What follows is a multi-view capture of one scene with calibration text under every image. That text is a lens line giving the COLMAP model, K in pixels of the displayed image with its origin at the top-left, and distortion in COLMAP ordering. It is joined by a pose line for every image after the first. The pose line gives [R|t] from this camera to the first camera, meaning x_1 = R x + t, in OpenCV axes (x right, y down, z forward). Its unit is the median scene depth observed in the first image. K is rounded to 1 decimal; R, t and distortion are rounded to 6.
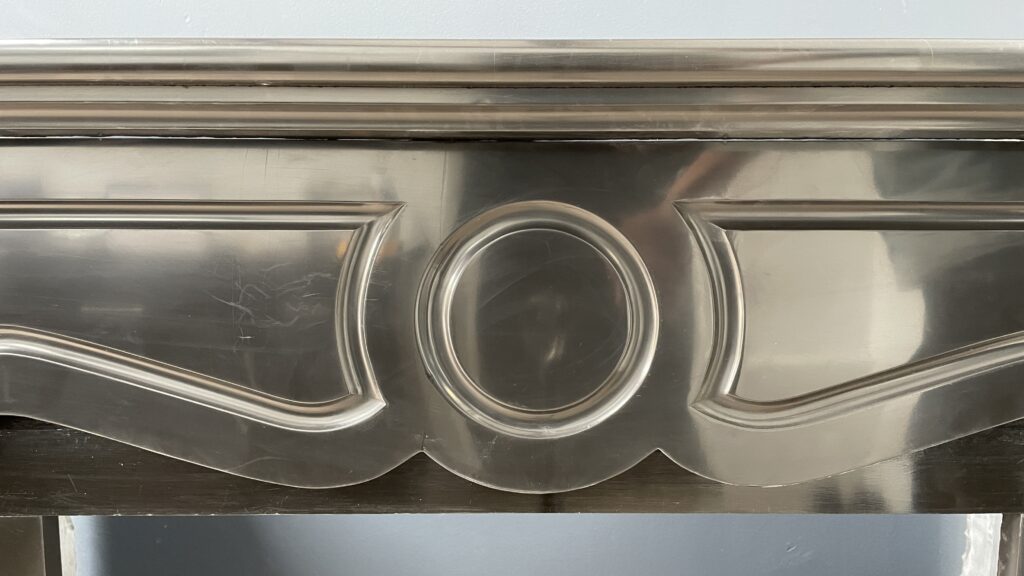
lens RADIAL K [[802.3, 0, 508.8], [0, 802.3, 285.0], [0, 0, 1]] dist [0.092658, -0.125145]
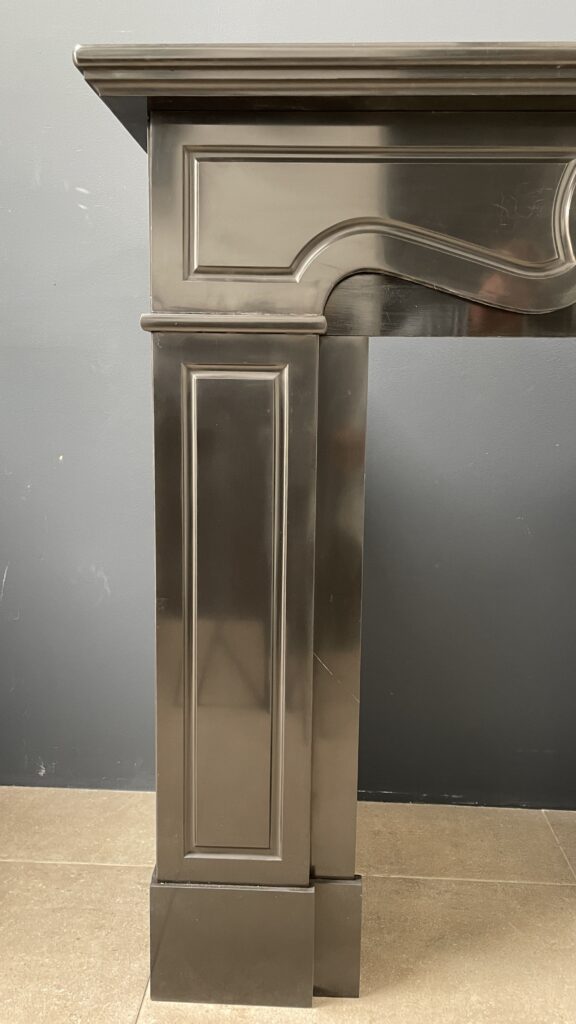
lens RADIAL K [[802.3, 0, 282.6], [0, 802.3, 511.9], [0, 0, 1]] dist [0.092658, -0.125145]
pose [[0.998881, 0.024164, -0.040649, -0.731799], [-0.021068, 0.996966, 0.074929, 0.584052], [0.042337, -0.073989, 0.996360, -0.903309]]
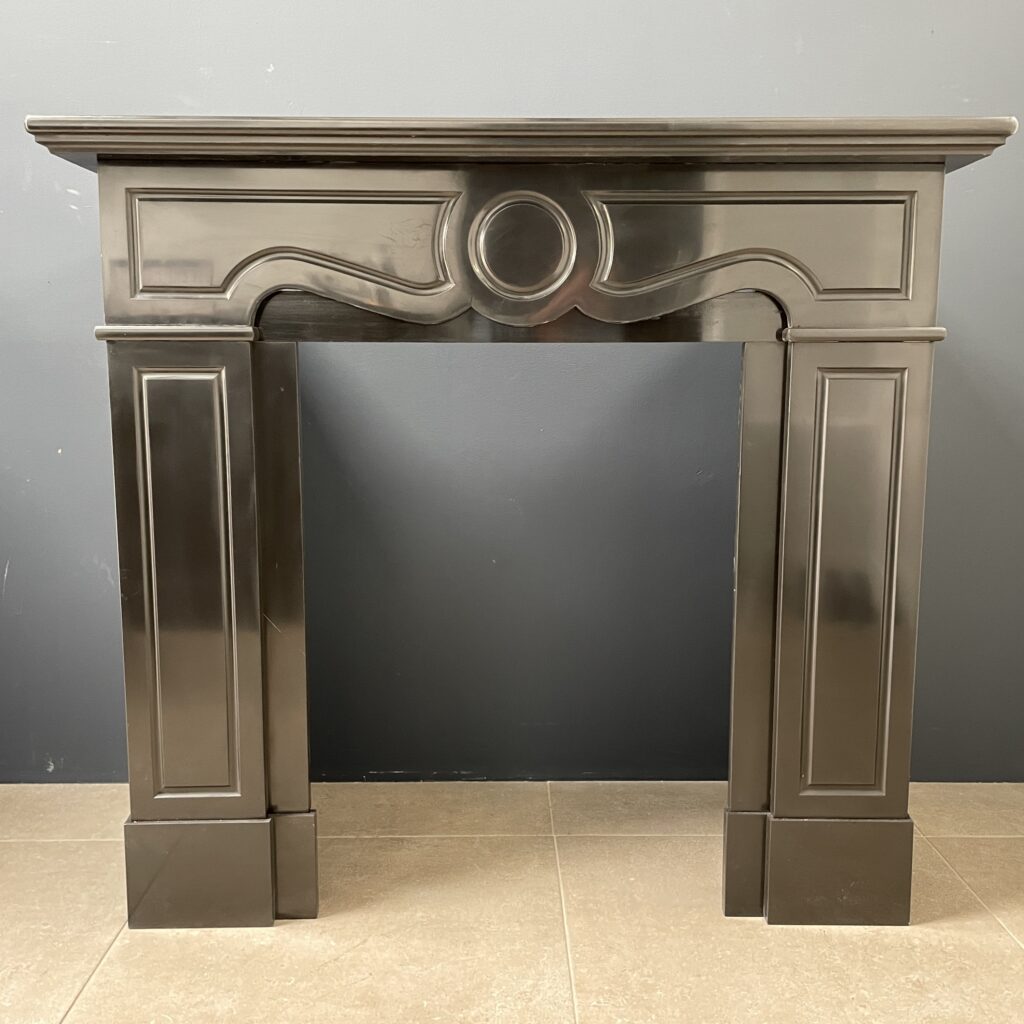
lens RADIAL K [[1083.2, 0, 505.9], [0, 1083.2, 504.3], [0, 0, 1]] dist [0.084711, -0.095548]
pose [[0.999966, -0.002119, 0.007921, -0.034107], [0.001648, 0.998258, 0.058969, 0.585138], [-0.008032, -0.058954, 0.998228, -2.073694]]
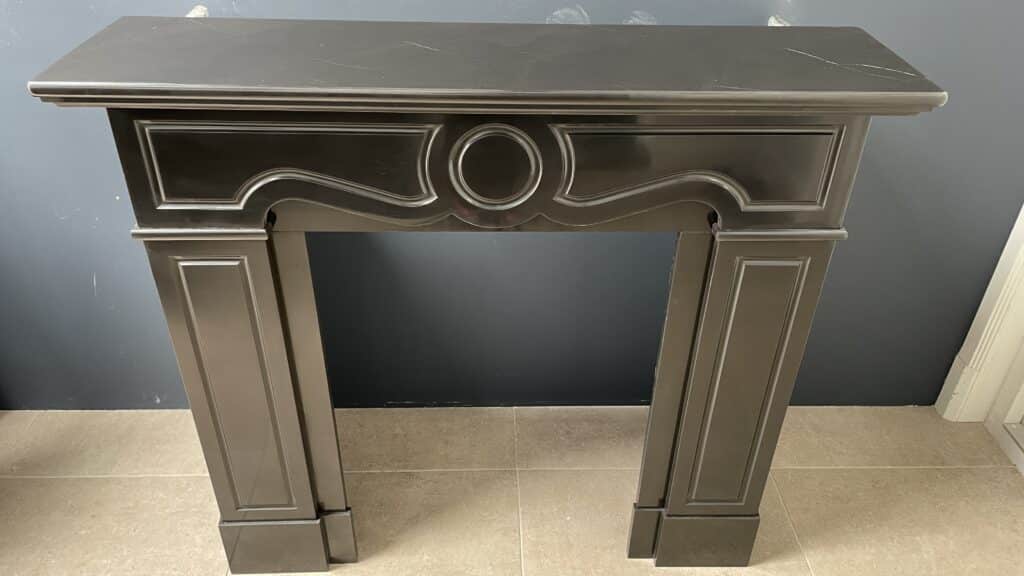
lens RADIAL K [[802.3, 0, 508.8], [0, 802.3, 285.0], [0, 0, 1]] dist [0.092658, -0.125145]
pose [[0.999539, -0.004522, 0.030009, 0.000641], [-0.010979, 0.867987, 0.496466, -0.906447], [-0.028292, -0.496567, 0.867537, -1.419514]]
